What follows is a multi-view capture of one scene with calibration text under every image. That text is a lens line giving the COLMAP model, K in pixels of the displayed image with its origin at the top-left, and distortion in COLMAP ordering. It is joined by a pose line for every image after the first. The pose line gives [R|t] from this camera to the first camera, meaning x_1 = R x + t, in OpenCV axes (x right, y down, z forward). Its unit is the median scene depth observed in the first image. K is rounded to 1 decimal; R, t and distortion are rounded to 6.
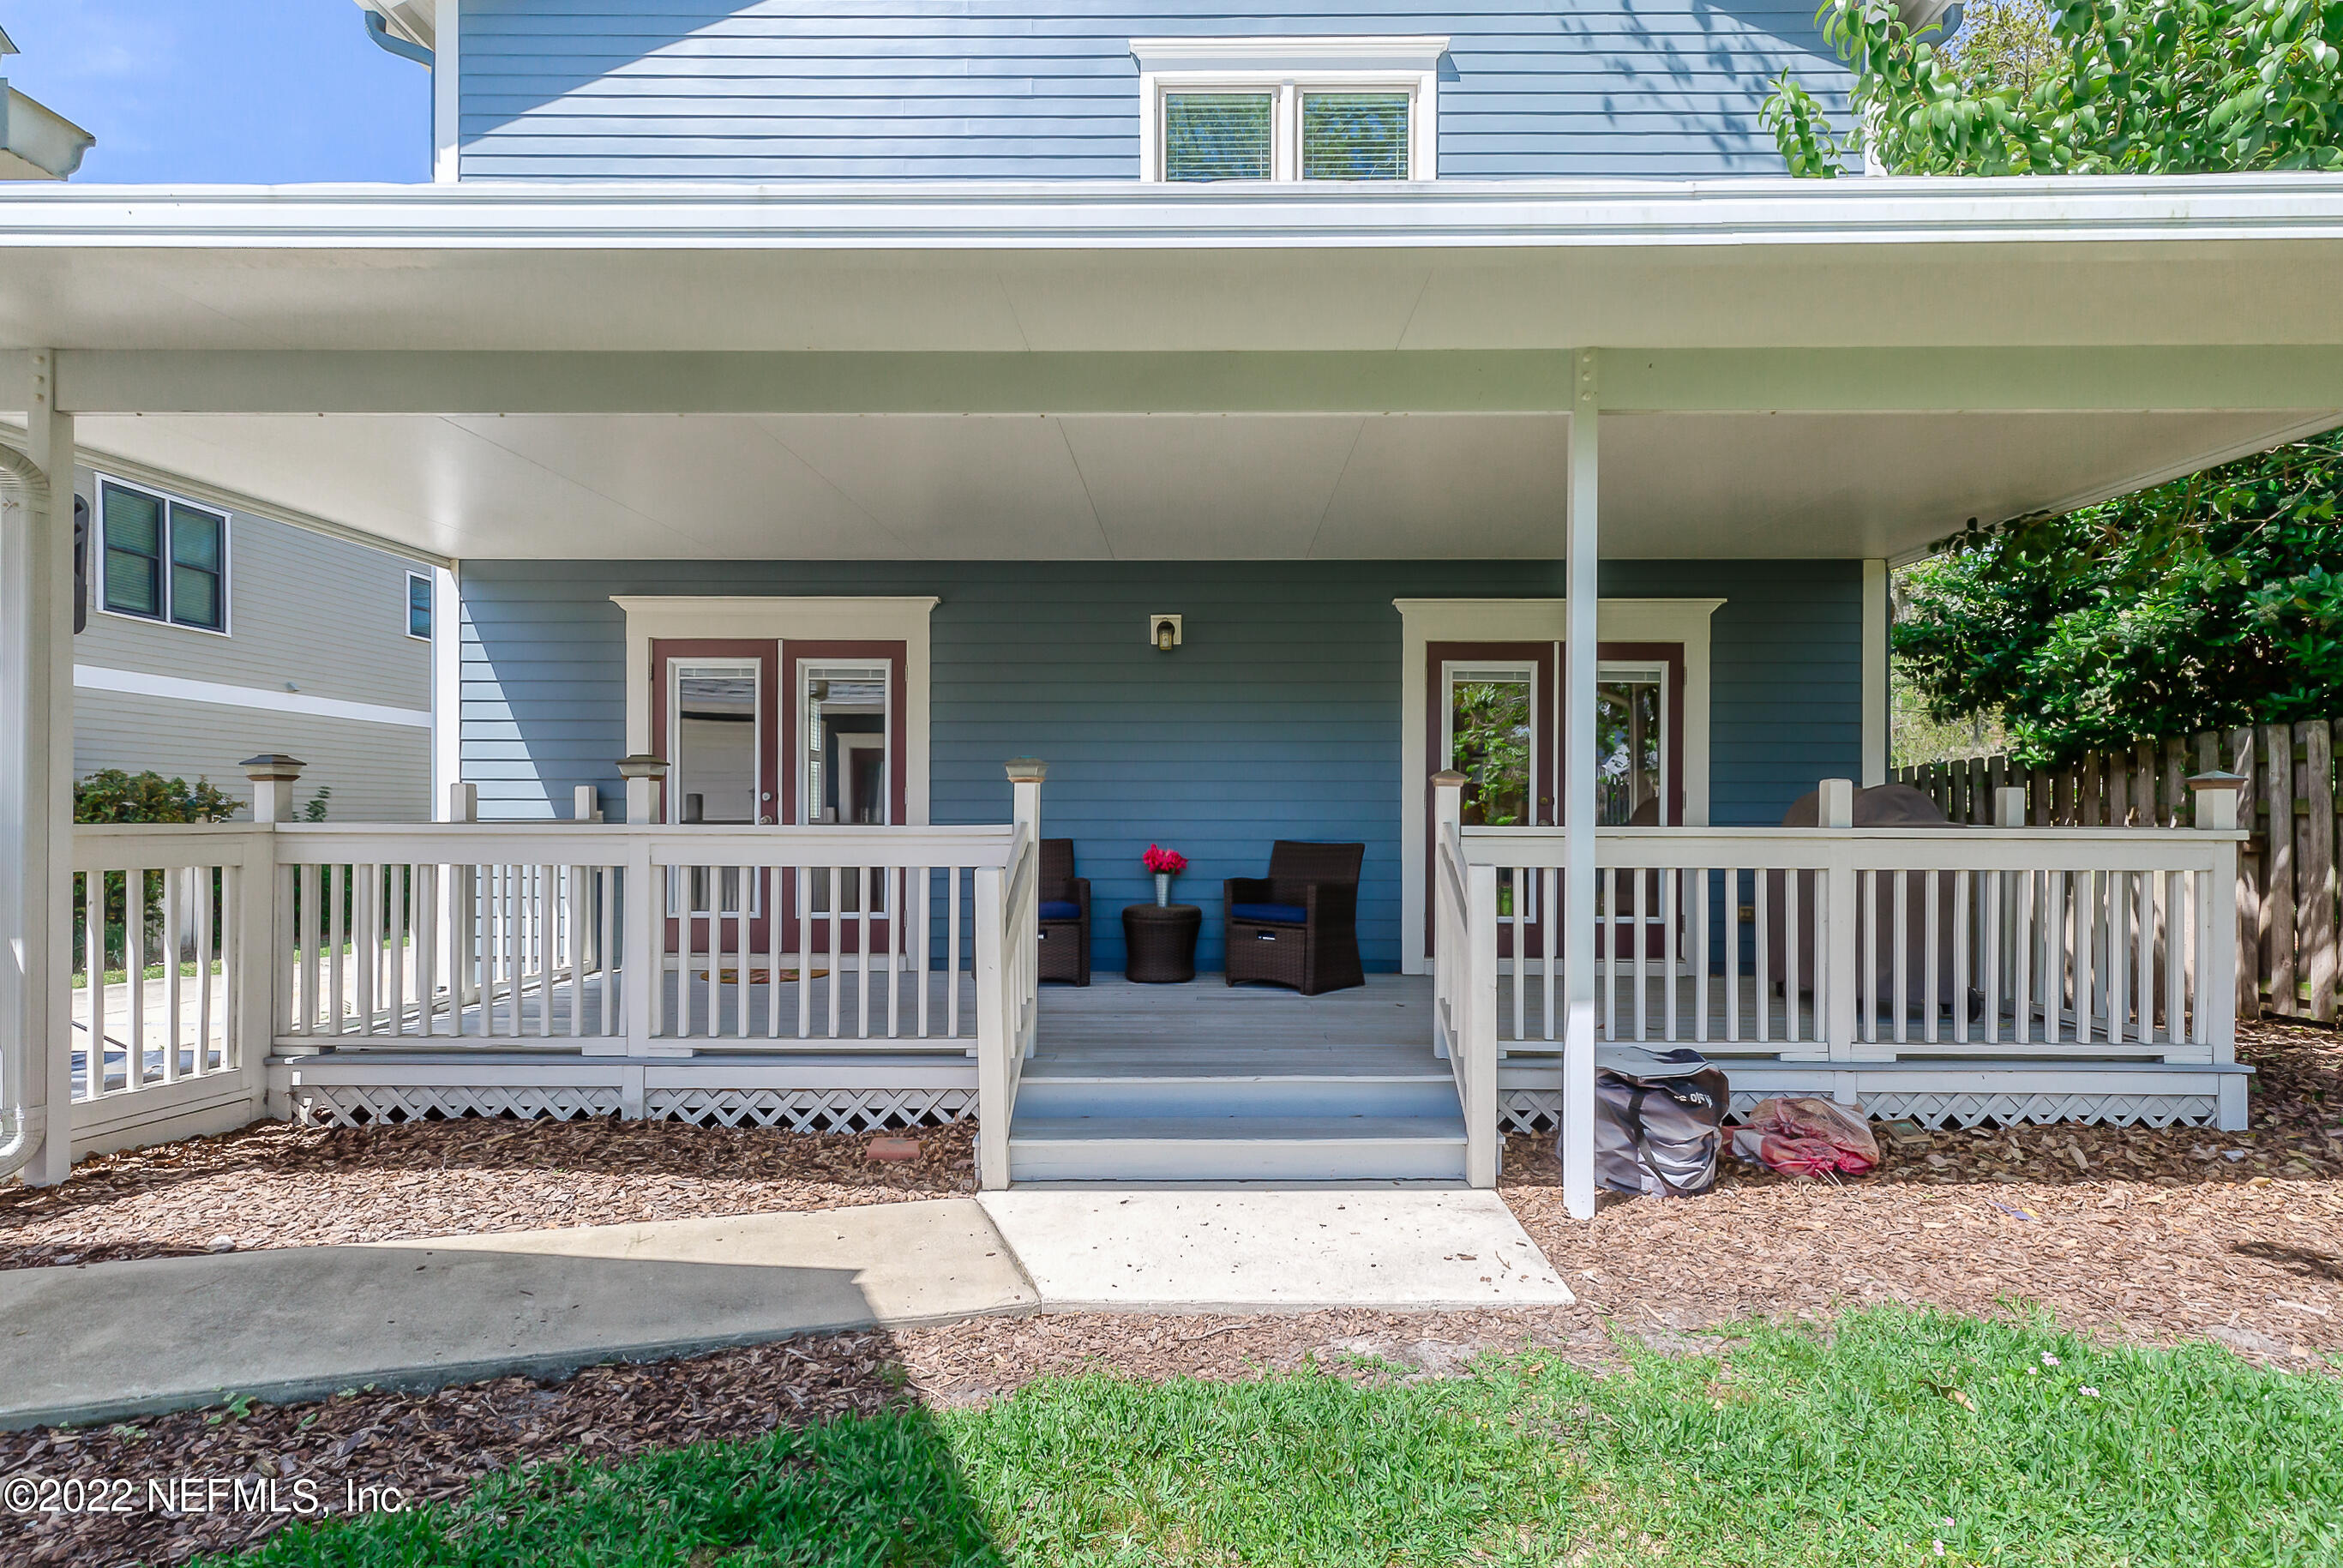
lens RADIAL K [[1125.6, 0, 1200.0], [0, 1125.6, 823.9], [0, 0, 1]] dist [0.009116, 0.000038]
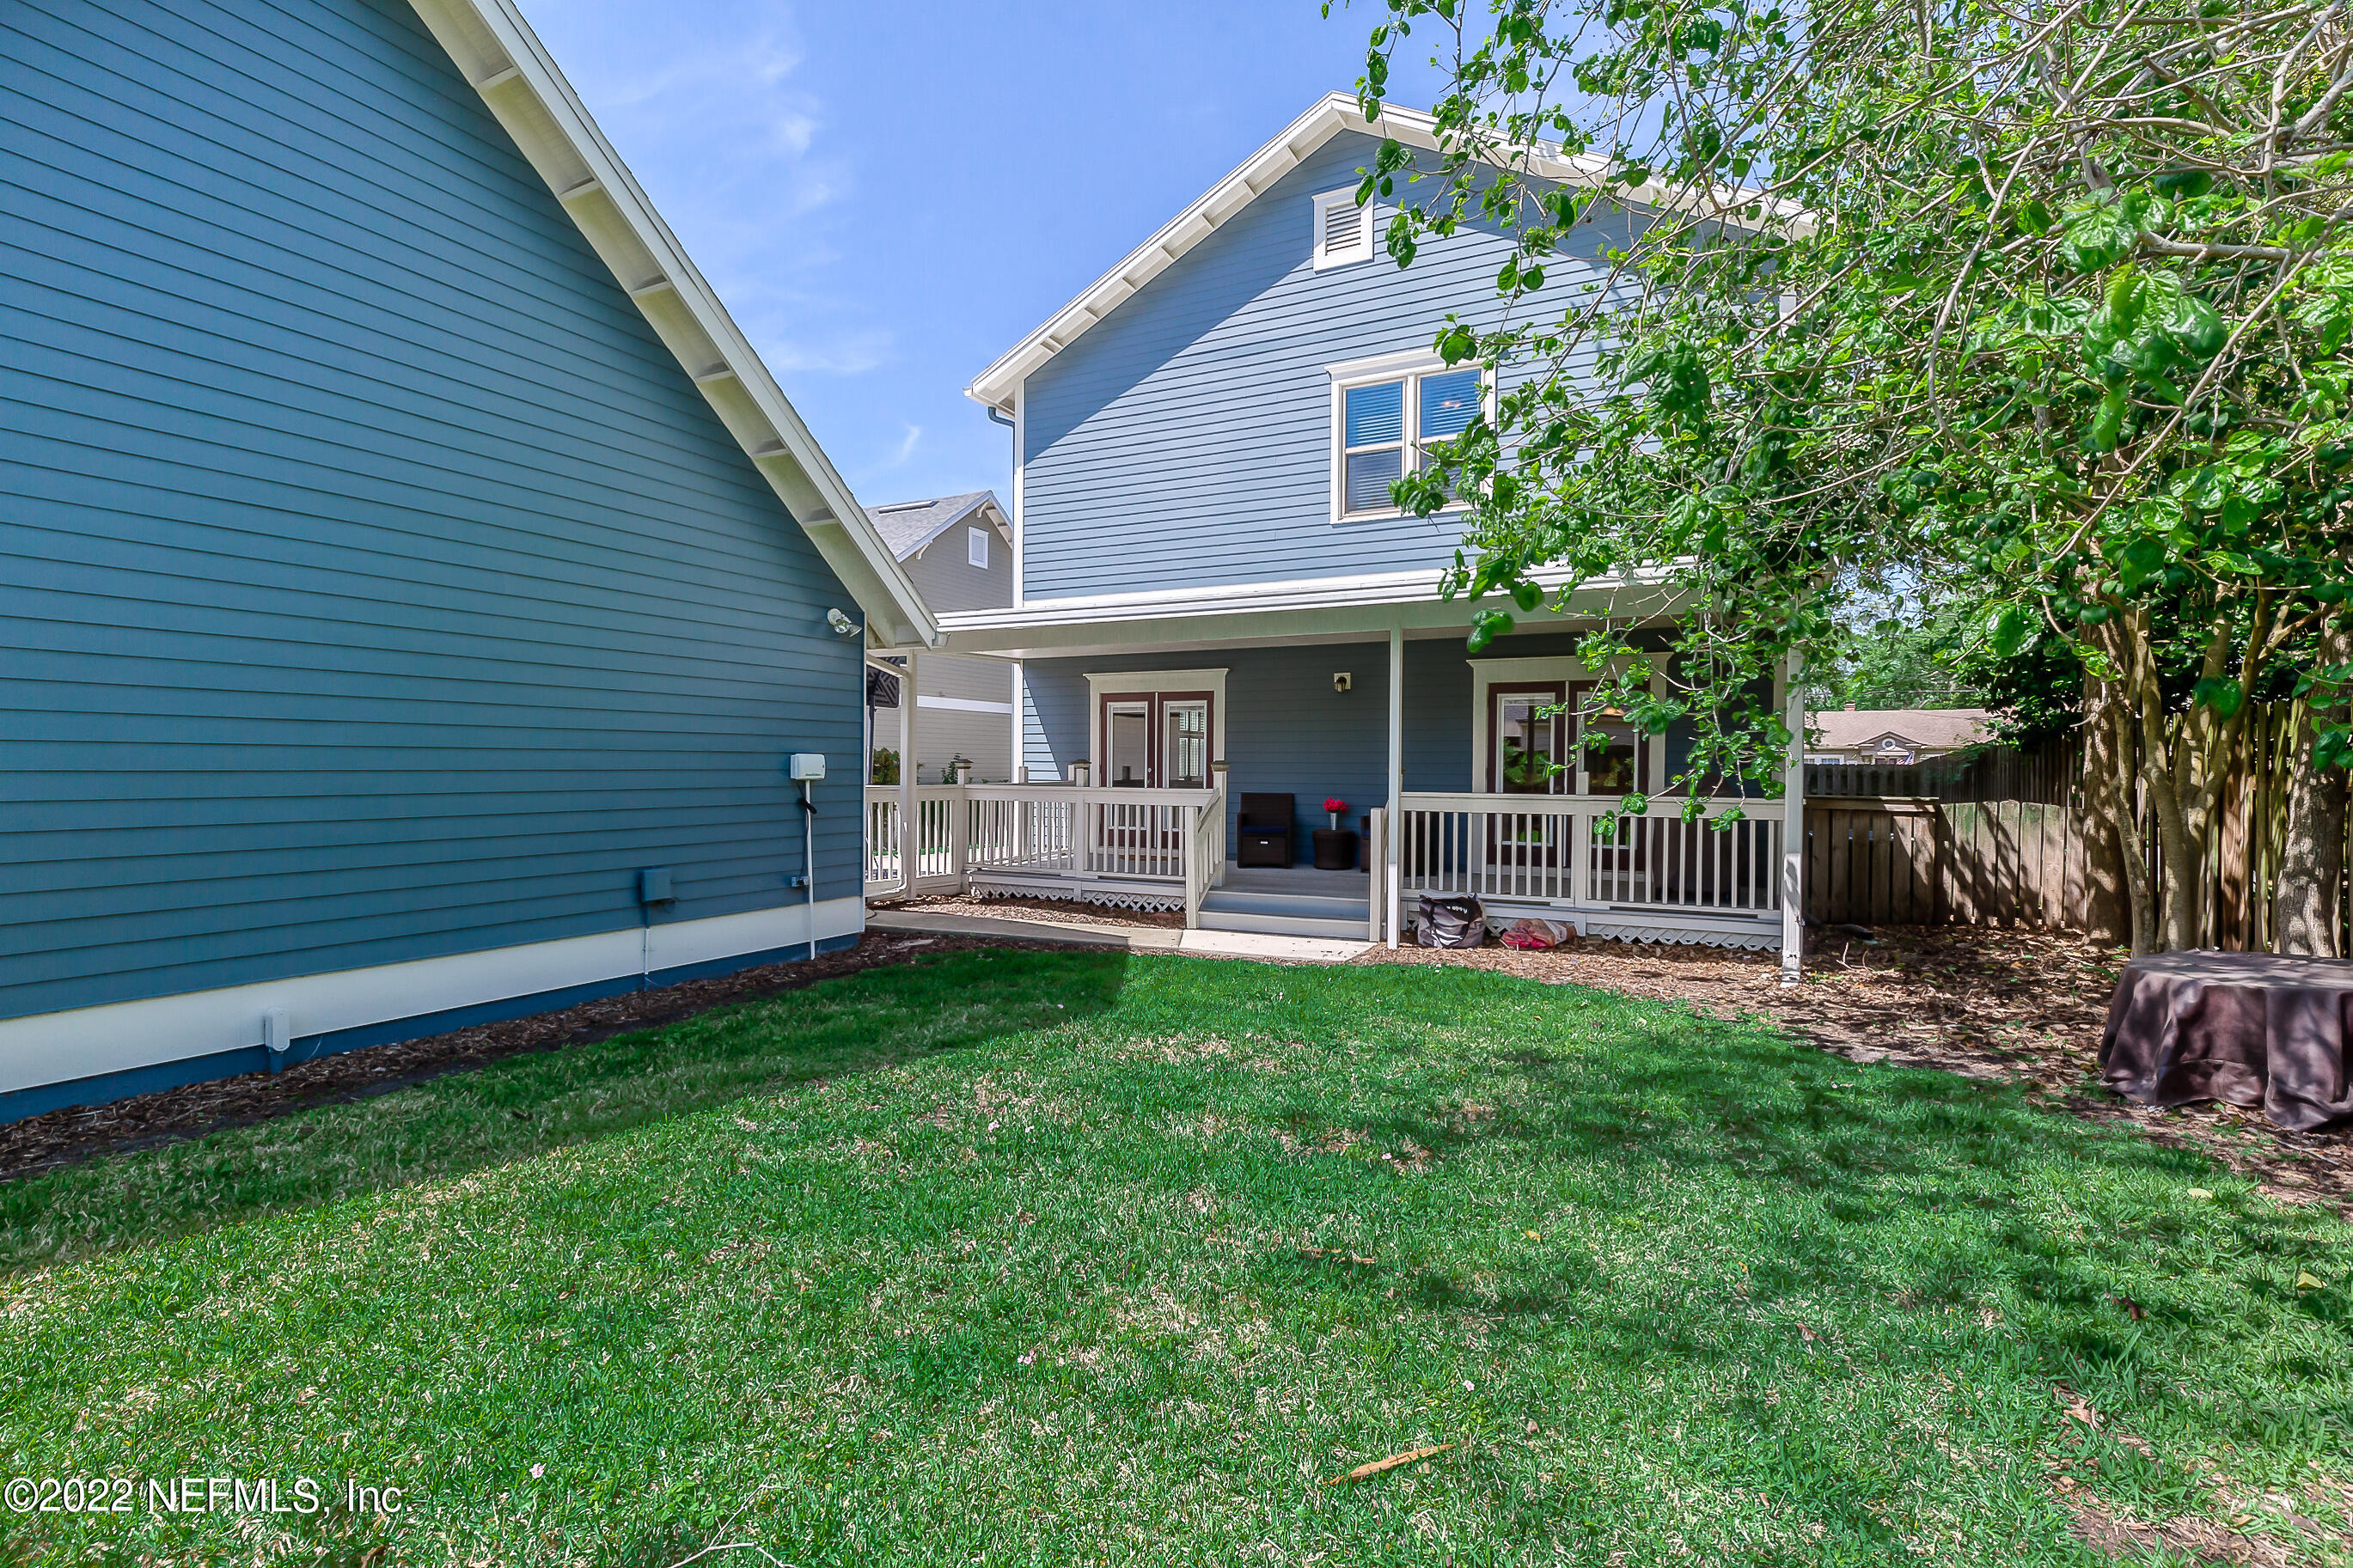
lens RADIAL K [[1147.7, 0, 1165.6], [0, 1147.7, 787.0], [0, 0, 1]] dist [0.013644, -0.005421]
pose [[0.895040, 0.011289, -0.445843, 0.607185], [-0.004752, 0.999864, 0.015778, -0.029805], [0.445960, -0.012003, 0.894972, -0.899937]]
